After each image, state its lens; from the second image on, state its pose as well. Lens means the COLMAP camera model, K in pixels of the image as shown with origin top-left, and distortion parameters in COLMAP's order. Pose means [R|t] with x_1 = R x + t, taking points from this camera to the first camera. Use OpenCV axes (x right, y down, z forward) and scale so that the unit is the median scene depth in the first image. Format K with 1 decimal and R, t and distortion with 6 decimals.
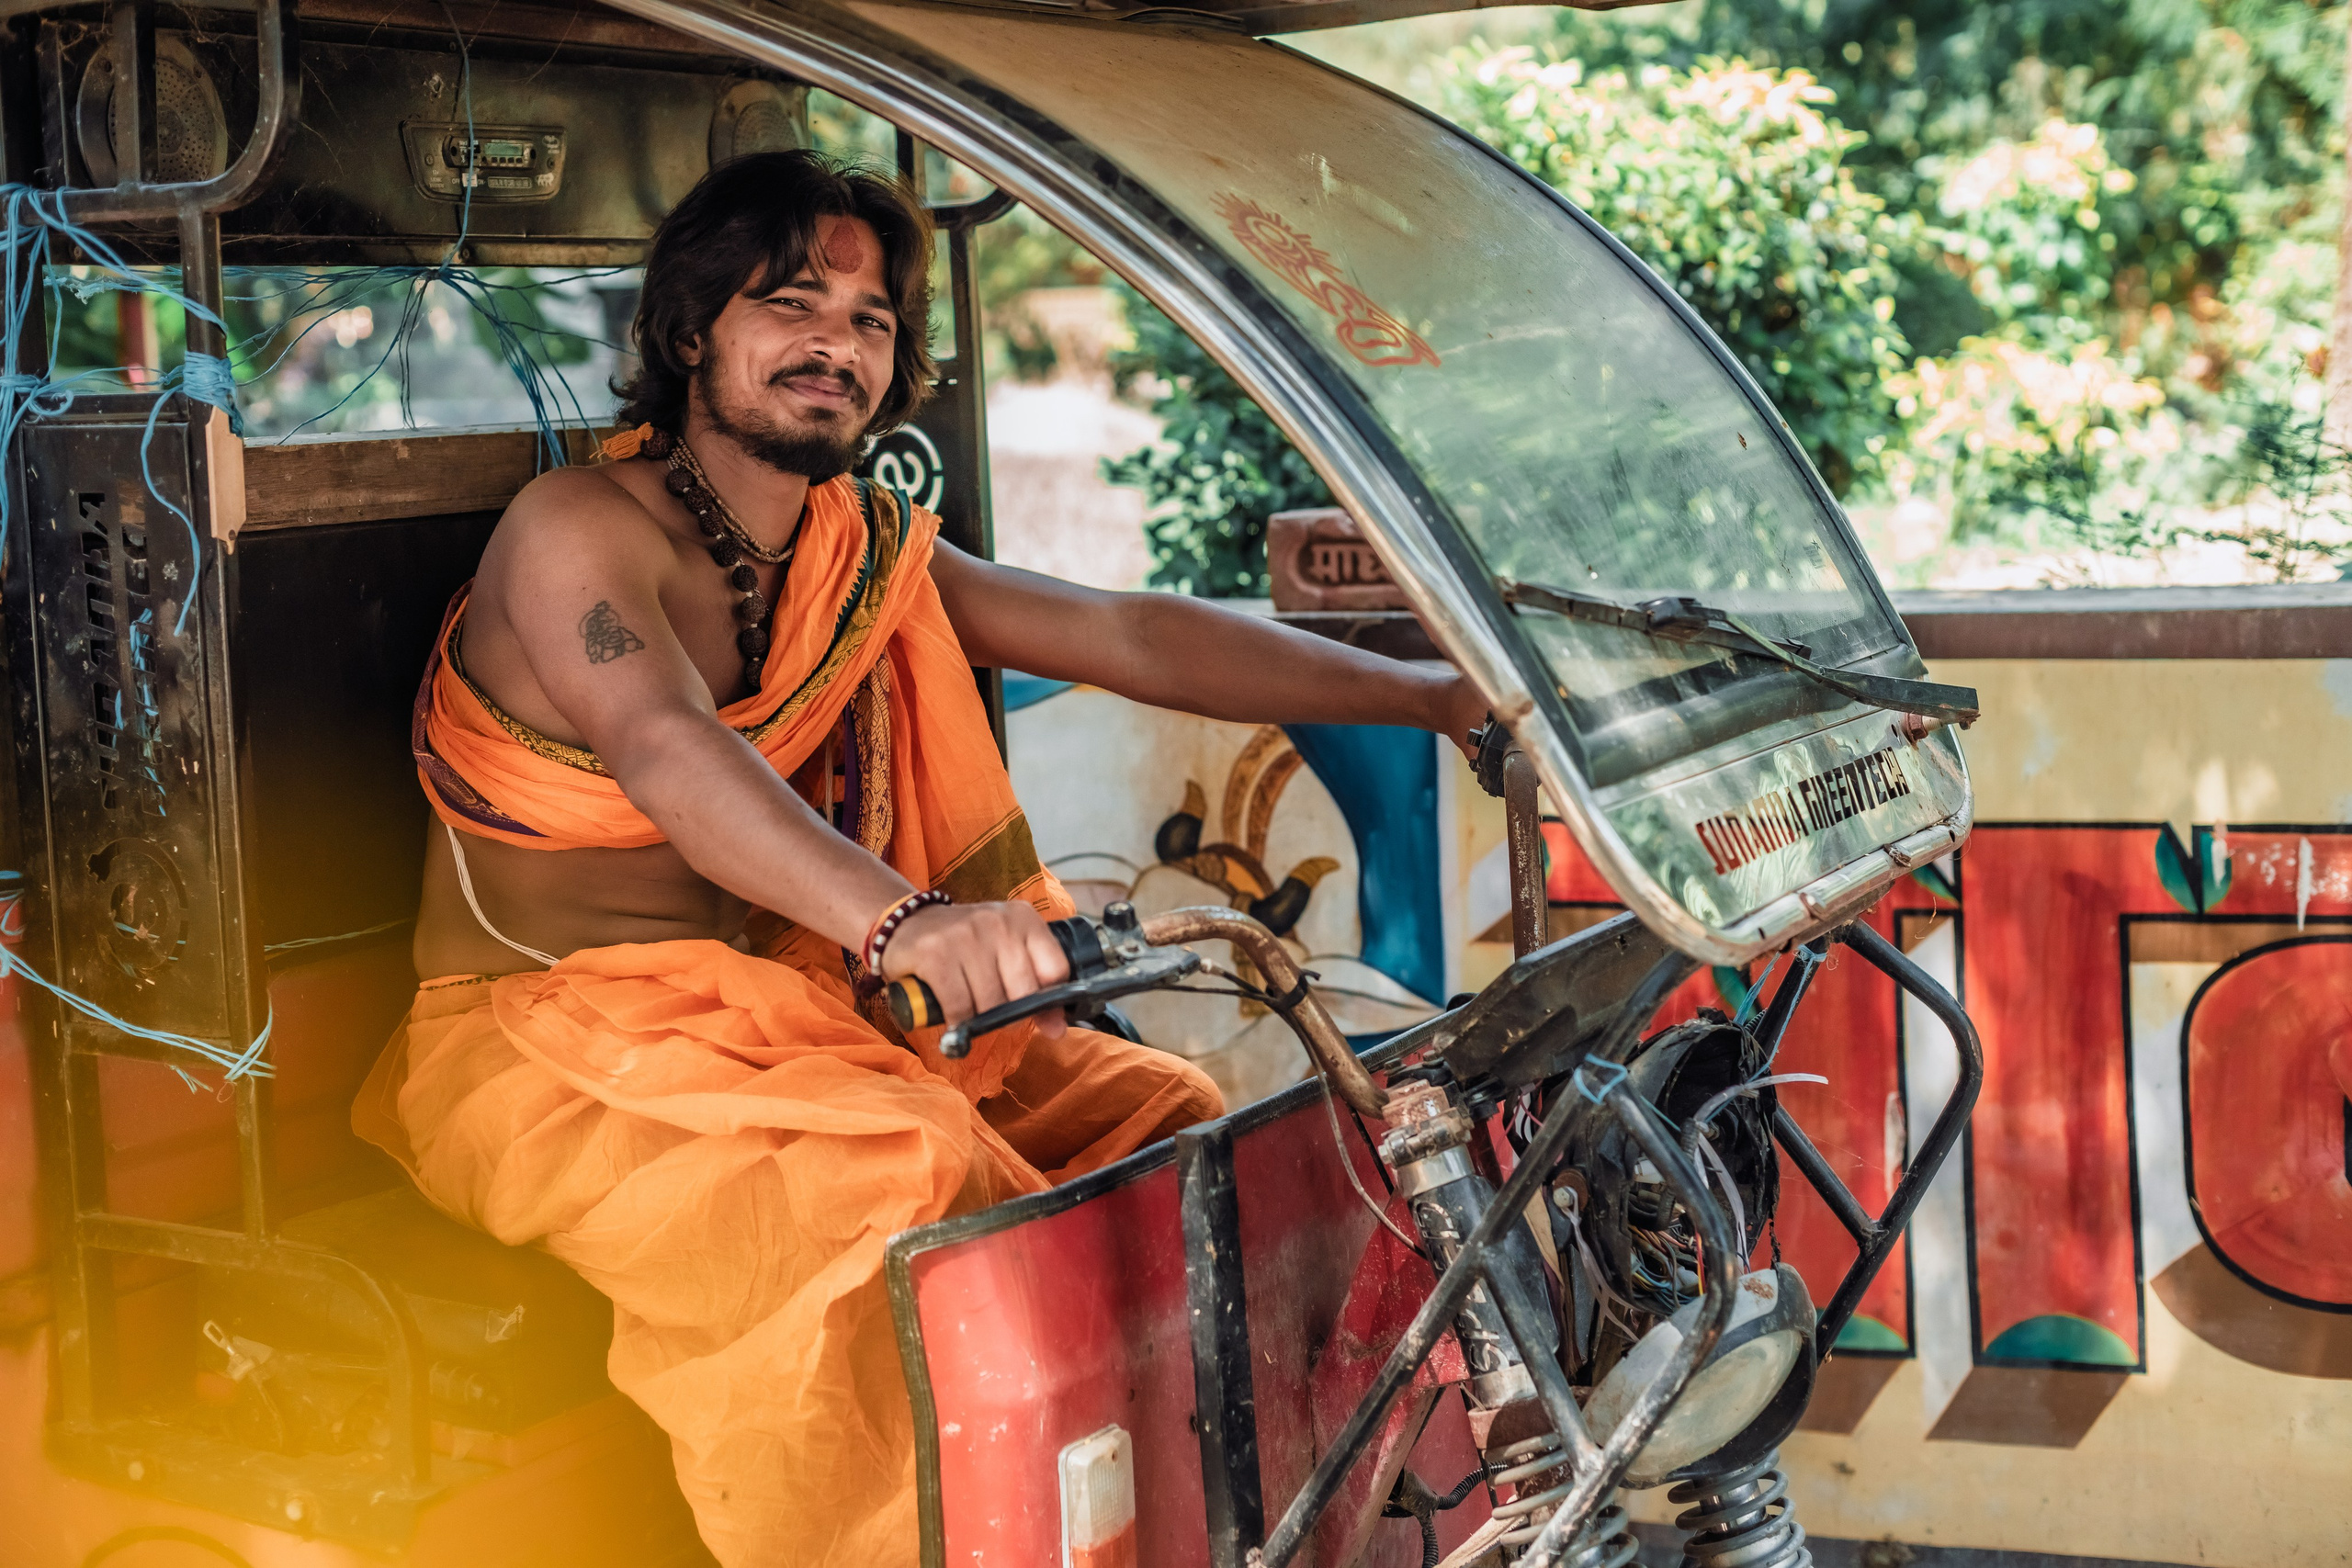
lens RADIAL K [[3383.4, 0, 1162.4], [0, 3383.4, 770.9], [0, 0, 1]] dist [-0.006098, 0.000000]
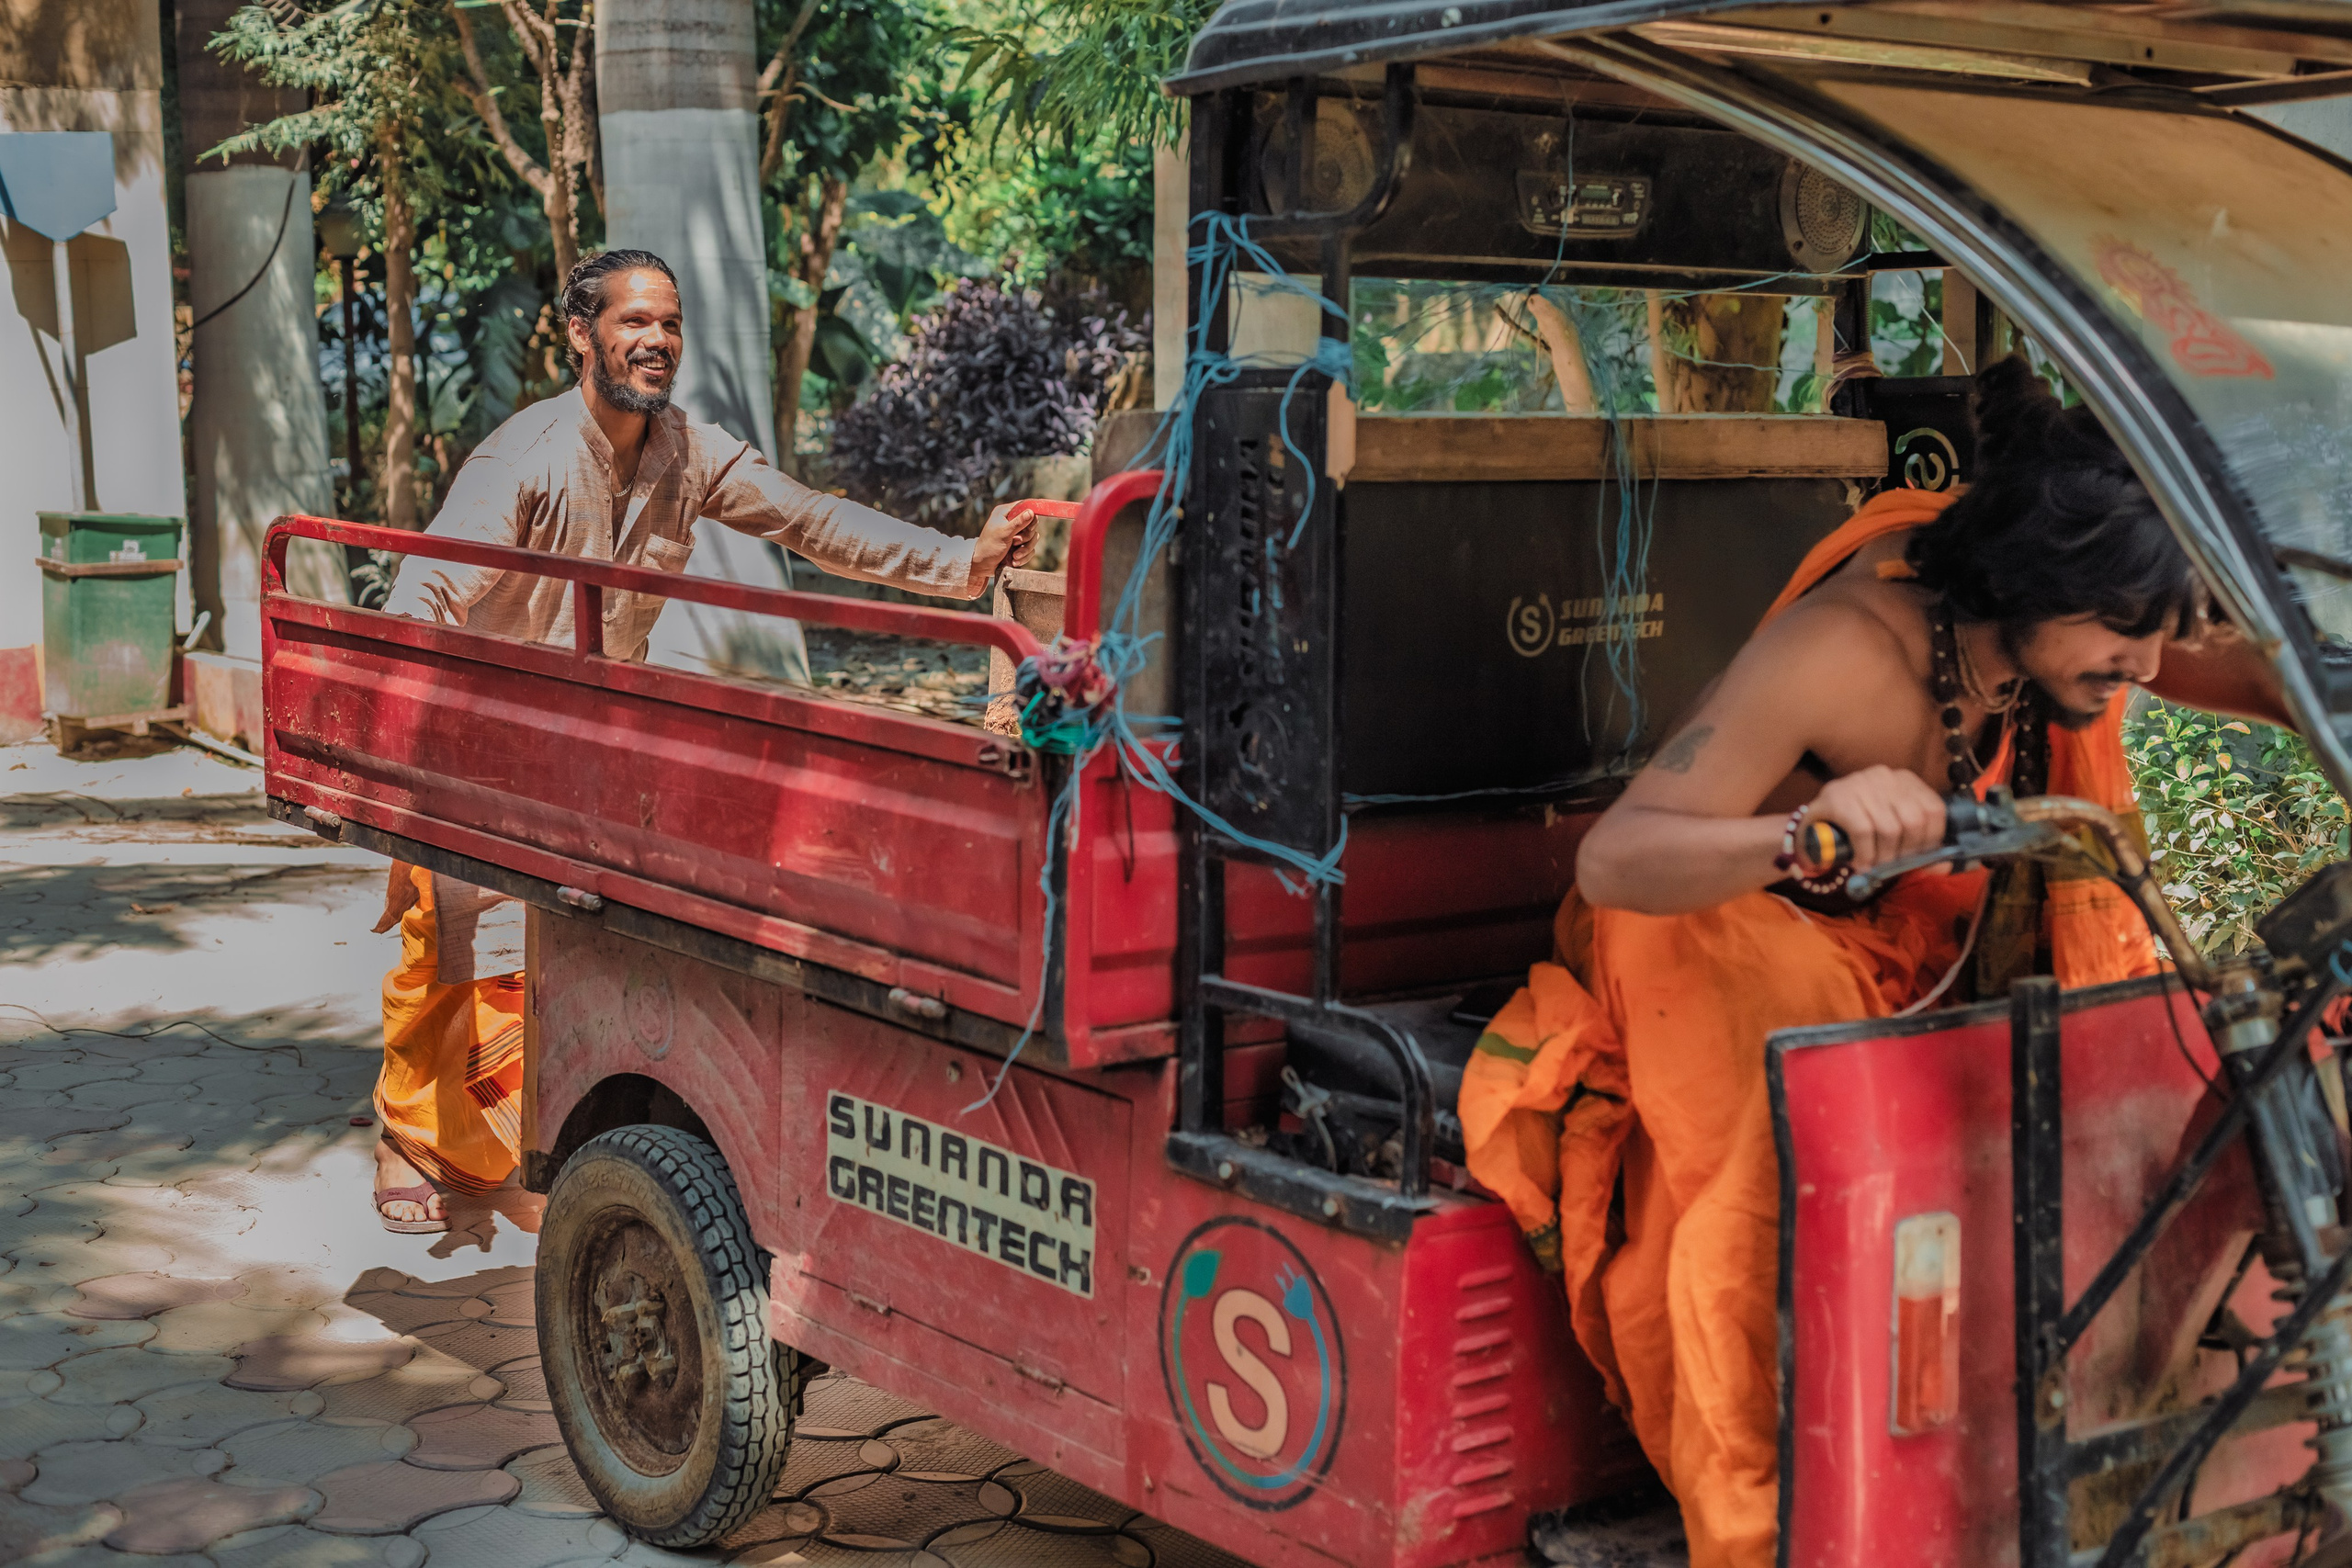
lens RADIAL K [[3383.4, 0, 1184.0], [0, 3383.4, 768.4], [0, 0, 1]] dist [-0.006098, 0.000000]
pose [[0.928874, 0.075455, -0.362628, 0.159162], [-0.081624, 0.996662, -0.001697, 0.052886], [0.361290, 0.031175, 0.931932, -0.266090]]
